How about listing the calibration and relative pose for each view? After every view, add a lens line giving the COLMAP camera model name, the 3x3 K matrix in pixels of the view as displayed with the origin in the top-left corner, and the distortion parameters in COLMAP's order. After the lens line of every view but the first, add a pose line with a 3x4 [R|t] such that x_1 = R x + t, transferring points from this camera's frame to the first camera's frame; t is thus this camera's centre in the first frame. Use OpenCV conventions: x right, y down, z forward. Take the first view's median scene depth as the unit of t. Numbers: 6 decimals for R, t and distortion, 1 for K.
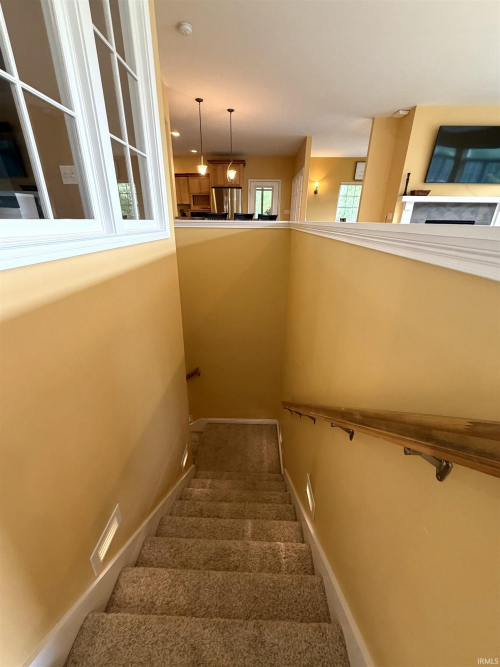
lens RADIAL K [[267.0, 0, 249.4], [0, 267.0, 323.6], [0, 0, 1]] dist [0.003762, 0.000050]
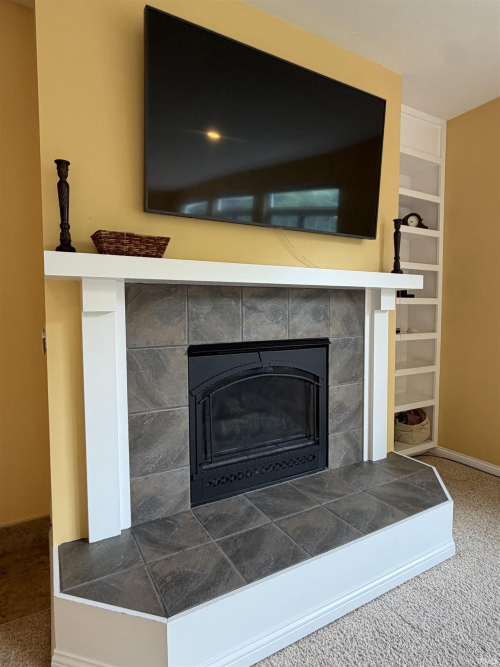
lens RADIAL K [[380.8, 0, 249.3], [0, 380.8, 329.3], [0, 0, 1]] dist [-0.000770, 0.000052]
pose [[0.856994, -0.044071, 0.513439, 0.529653], [0.199742, 0.946857, -0.252120, -0.300072], [-0.475042, 0.318620, 0.820254, 0.670848]]
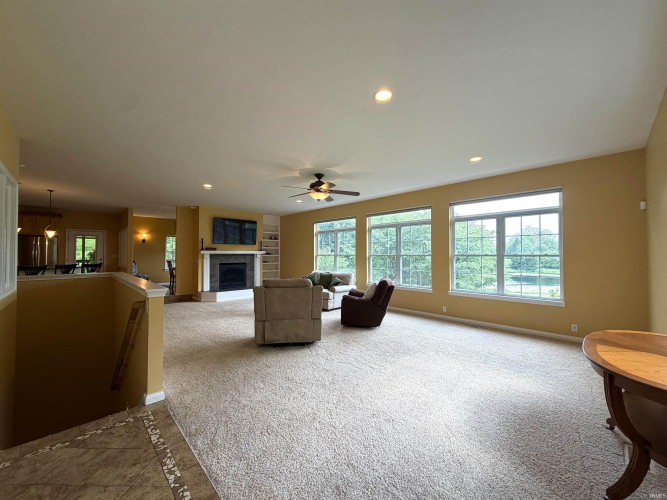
lens RADIAL K [[267.0, 0, 333.8], [0, 267.0, 248.9], [0, 0, 1]] dist [0.003762, 0.000050]
pose [[0.695698, -0.000187, 0.718334, -0.045316], [0.269134, 0.927228, -0.260412, 0.162262], [-0.666011, 0.374496, 0.645121, -0.605271]]
